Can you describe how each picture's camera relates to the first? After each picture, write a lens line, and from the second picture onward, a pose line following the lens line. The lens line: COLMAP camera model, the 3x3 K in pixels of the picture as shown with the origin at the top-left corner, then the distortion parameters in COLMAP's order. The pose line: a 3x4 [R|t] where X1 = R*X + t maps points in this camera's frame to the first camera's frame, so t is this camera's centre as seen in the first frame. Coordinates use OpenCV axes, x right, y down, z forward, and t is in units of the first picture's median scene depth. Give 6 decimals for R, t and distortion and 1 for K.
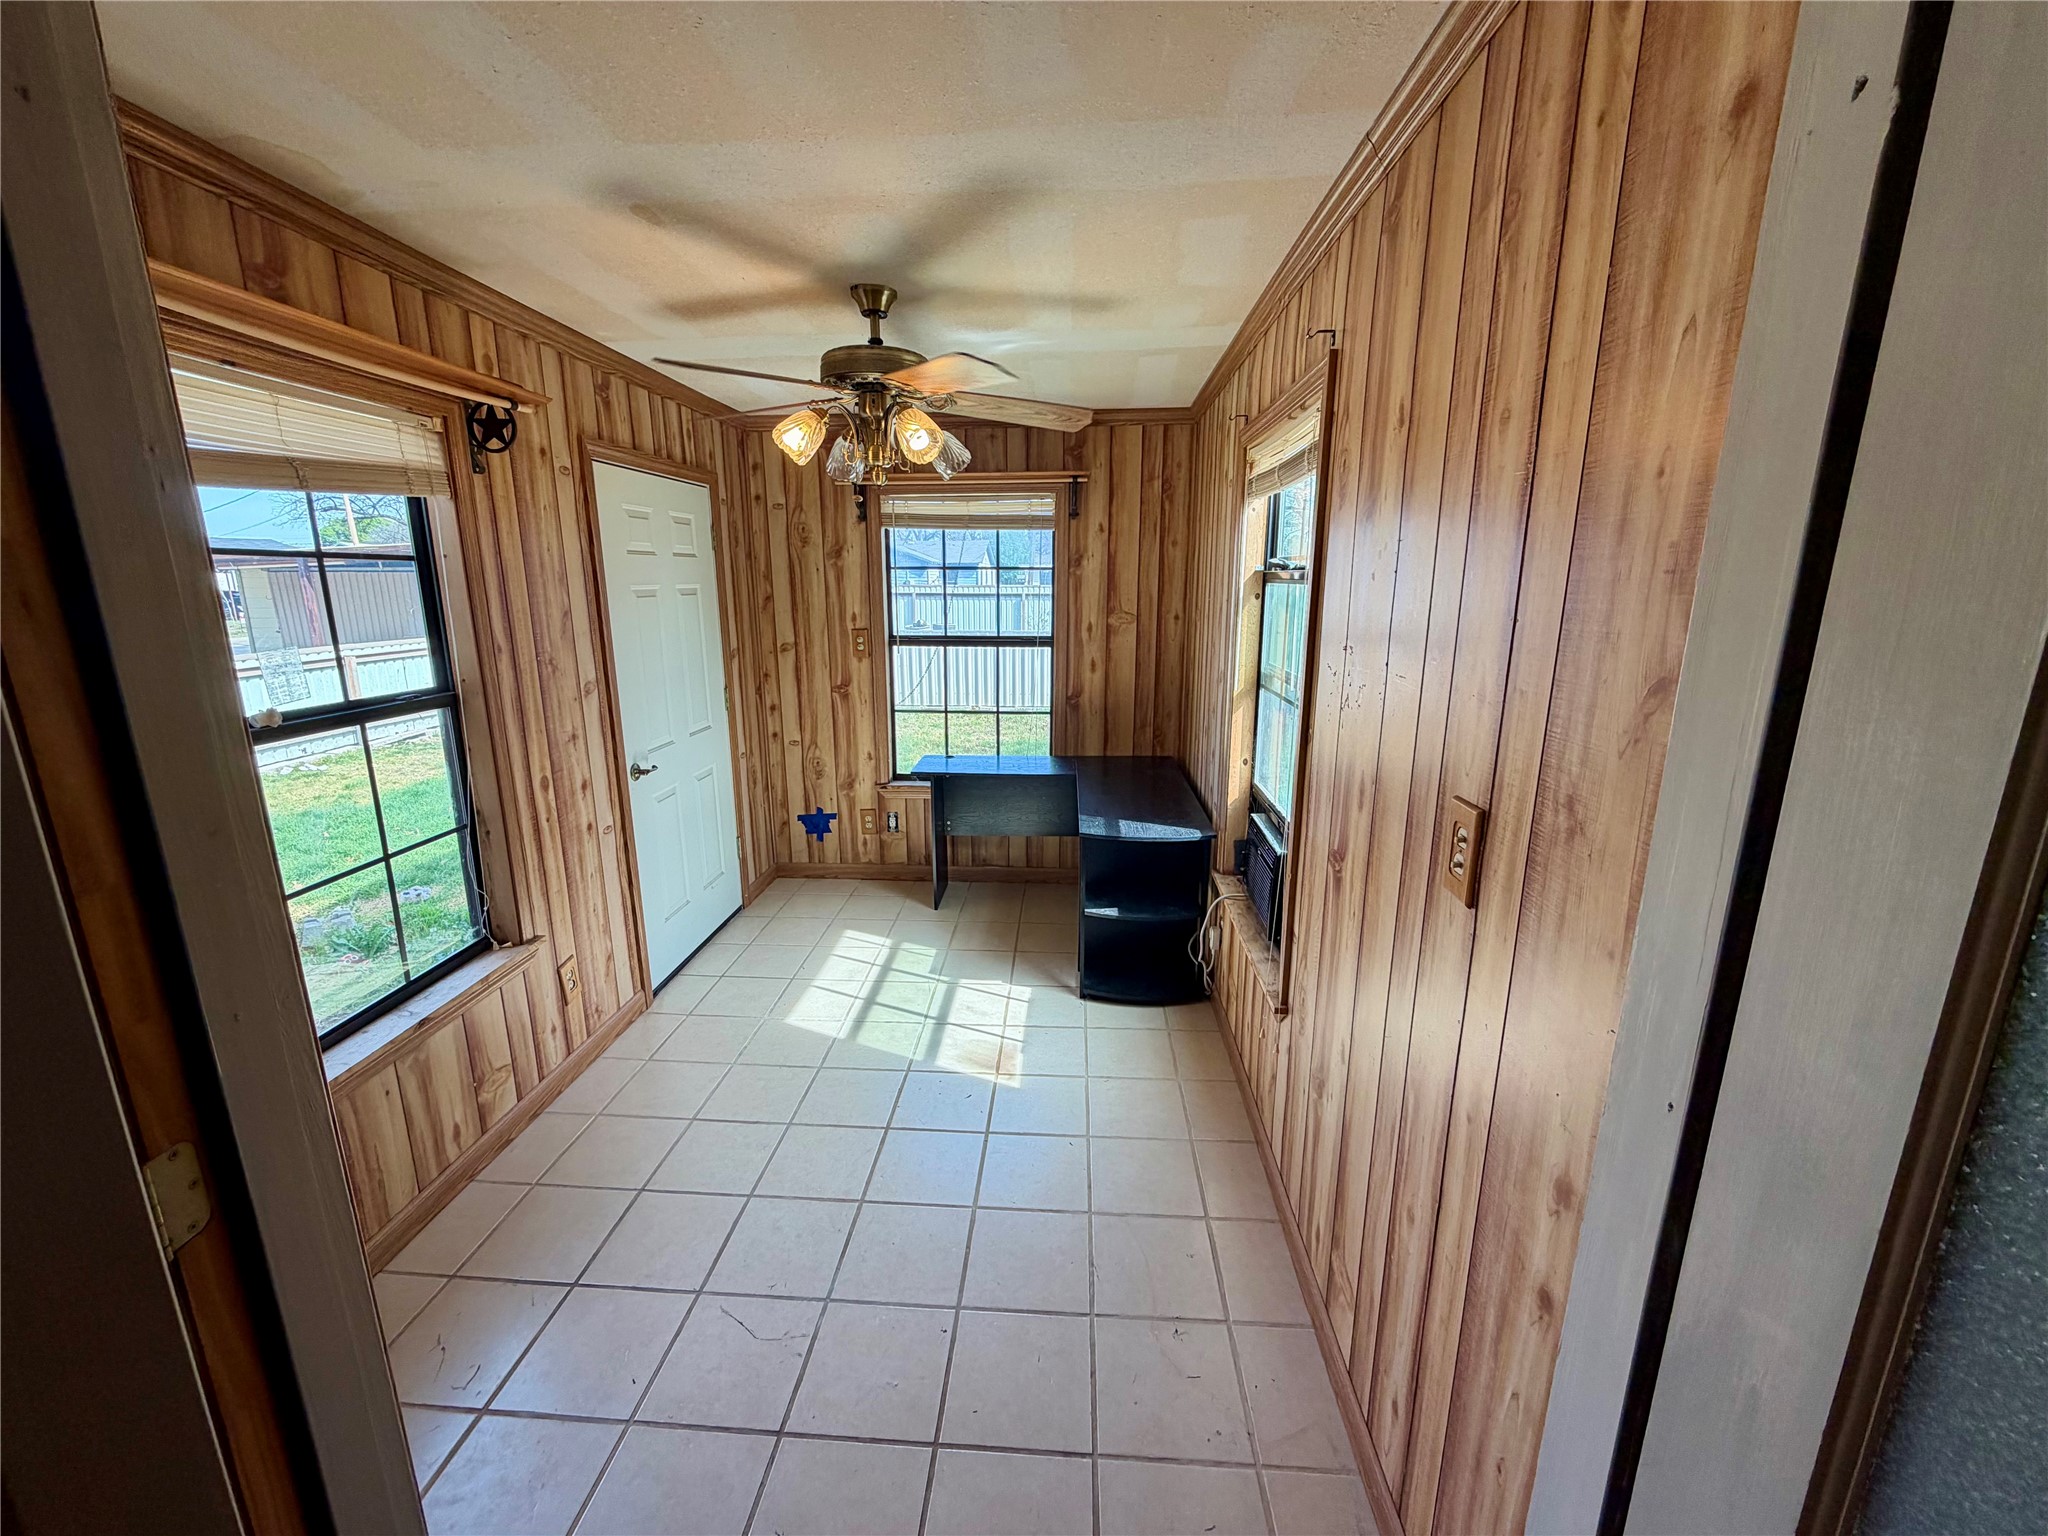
lens RADIAL K [[810.9, 0, 1024.0], [0, 810.9, 768.0], [0, 0, 1]] dist [0.002469, 0.000342]
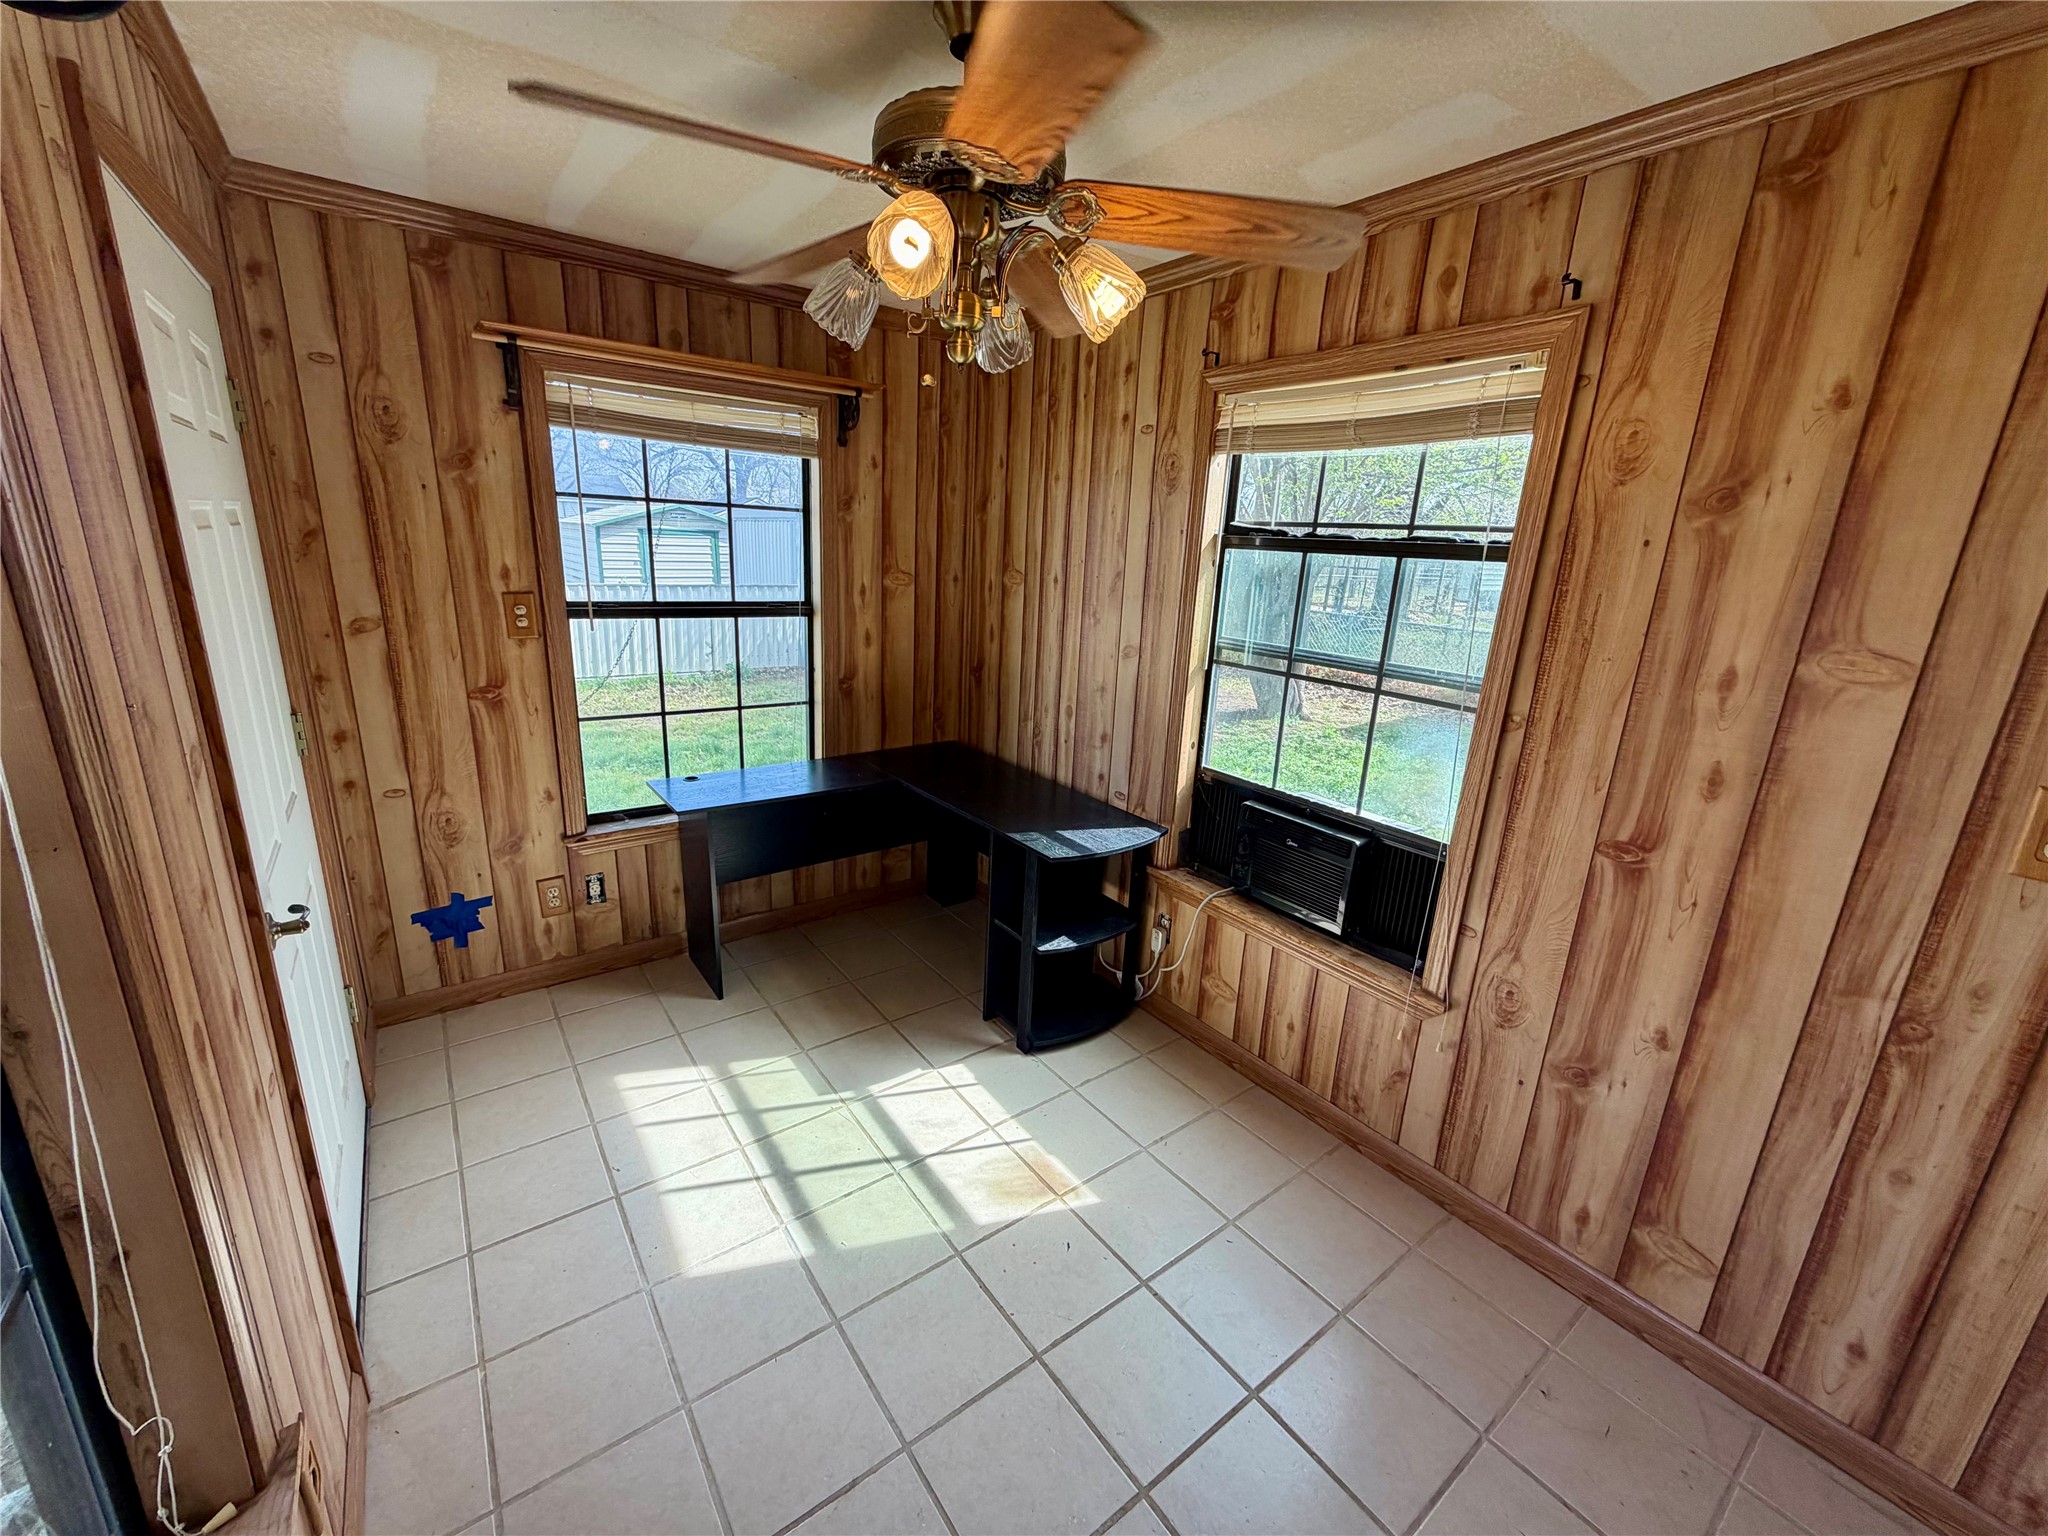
lens RADIAL K [[810.9, 0, 1024.0], [0, 810.9, 768.0], [0, 0, 1]] dist [0.002469, 0.000342]
pose [[0.764128, -0.137469, 0.630247, -0.317377], [0.099481, 0.990453, 0.095423, -0.062143], [-0.637348, -0.010218, 0.770509, 0.292836]]
